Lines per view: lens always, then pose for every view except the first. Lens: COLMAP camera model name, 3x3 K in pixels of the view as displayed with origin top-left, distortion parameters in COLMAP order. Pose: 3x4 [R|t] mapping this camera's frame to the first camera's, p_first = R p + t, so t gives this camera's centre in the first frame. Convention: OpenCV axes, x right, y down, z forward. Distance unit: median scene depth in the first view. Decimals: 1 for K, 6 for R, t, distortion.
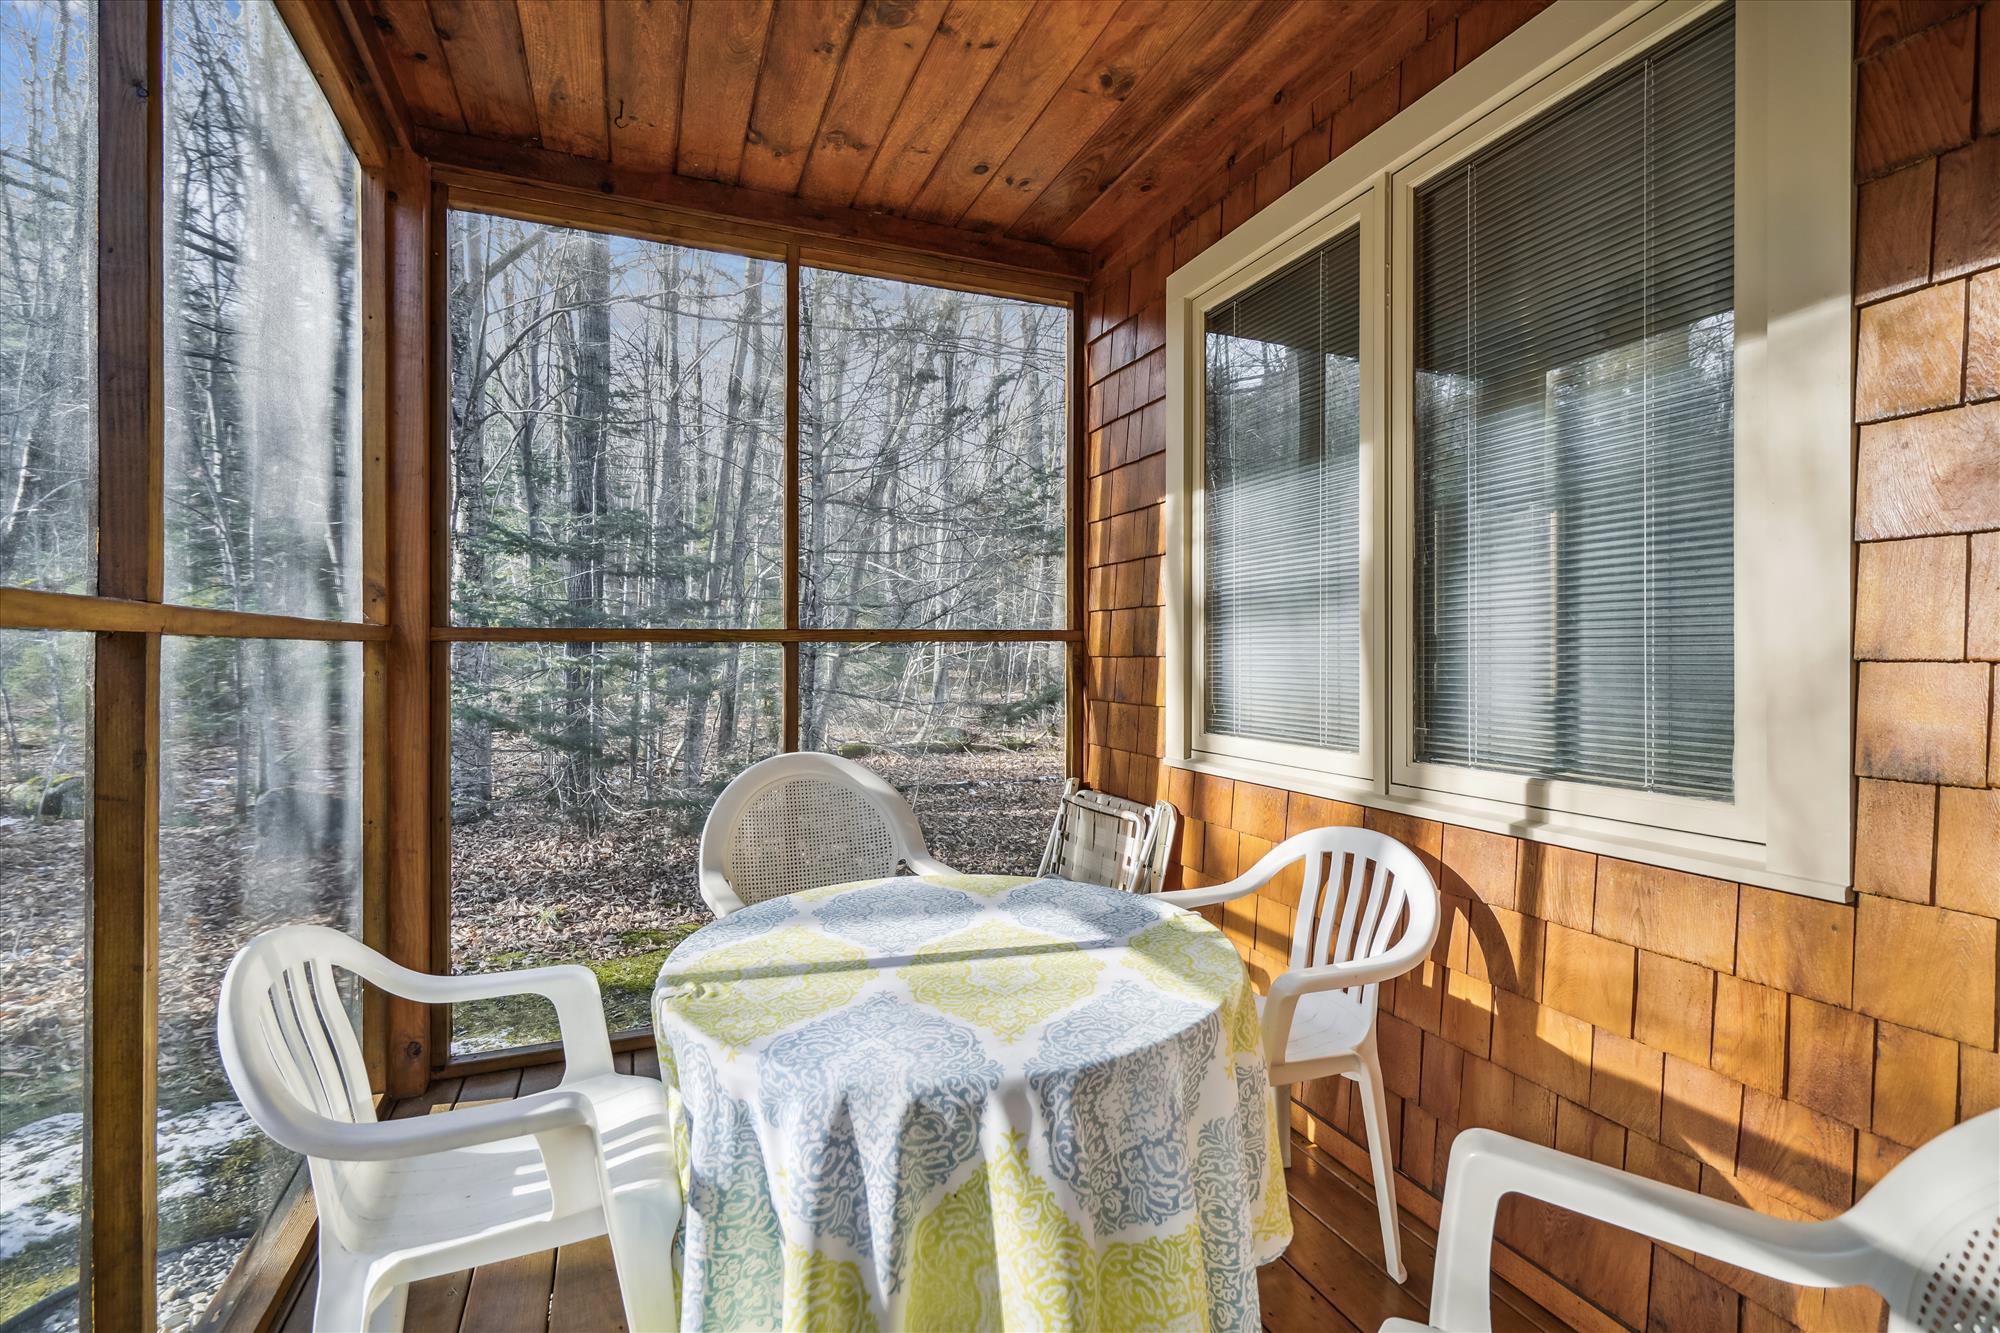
lens RADIAL K [[902.6, 0, 1003.0], [0, 902.6, 645.3], [0, 0, 1]] dist [-0.000809, -0.000045]
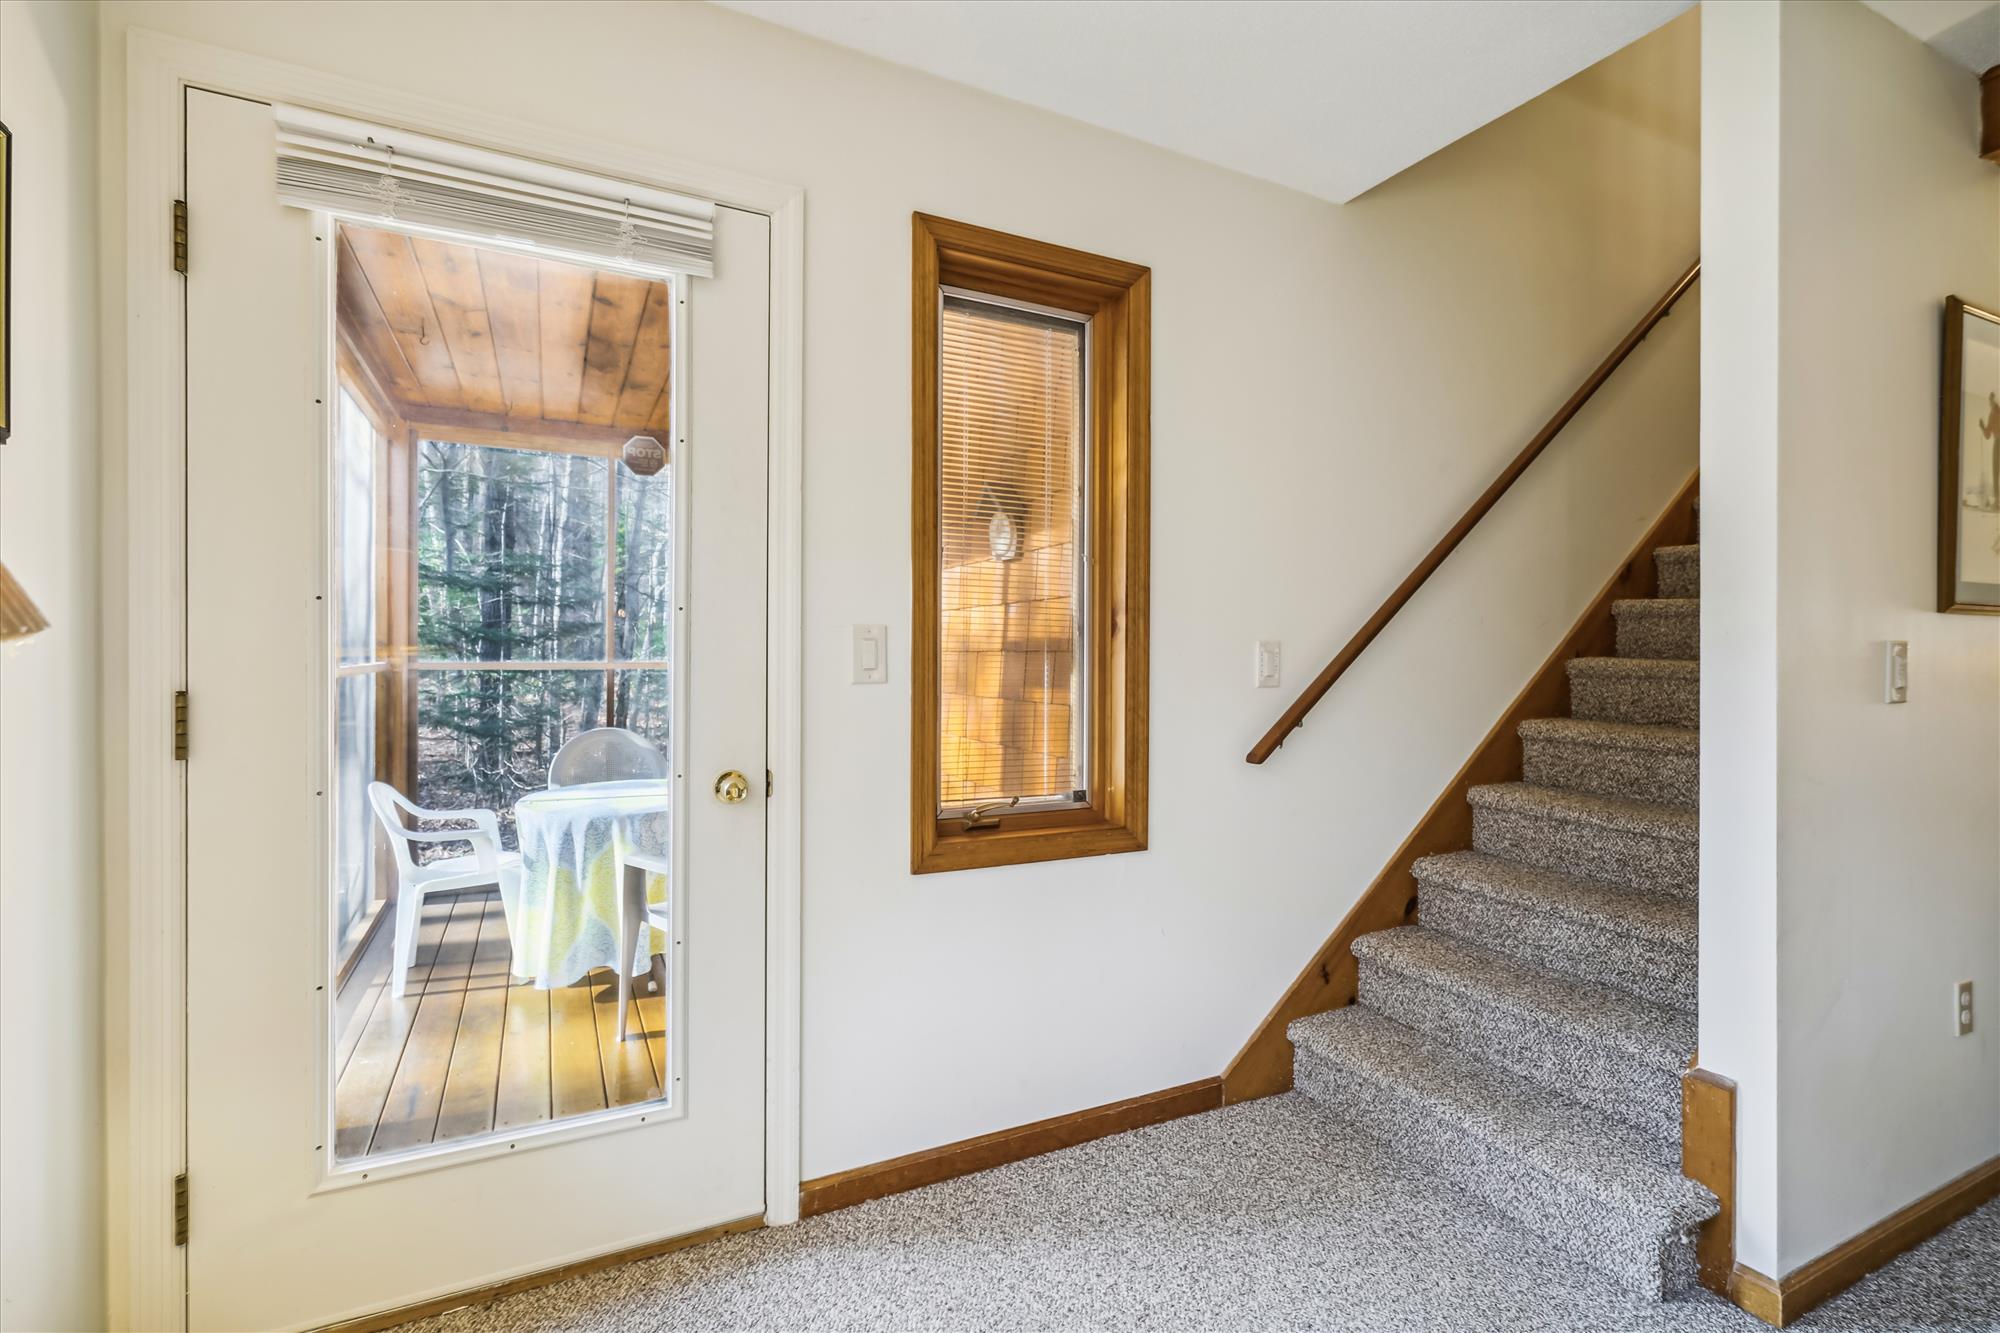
lens RADIAL K [[902.6, 0, 1003.0], [0, 902.6, 645.3], [0, 0, 1]] dist [-0.000809, -0.000045]
pose [[0.997107, 0.006025, 0.075775, 0.494149], [-0.005992, 0.999982, -0.000662, -0.063757], [-0.075778, 0.000206, 0.997125, -1.033674]]
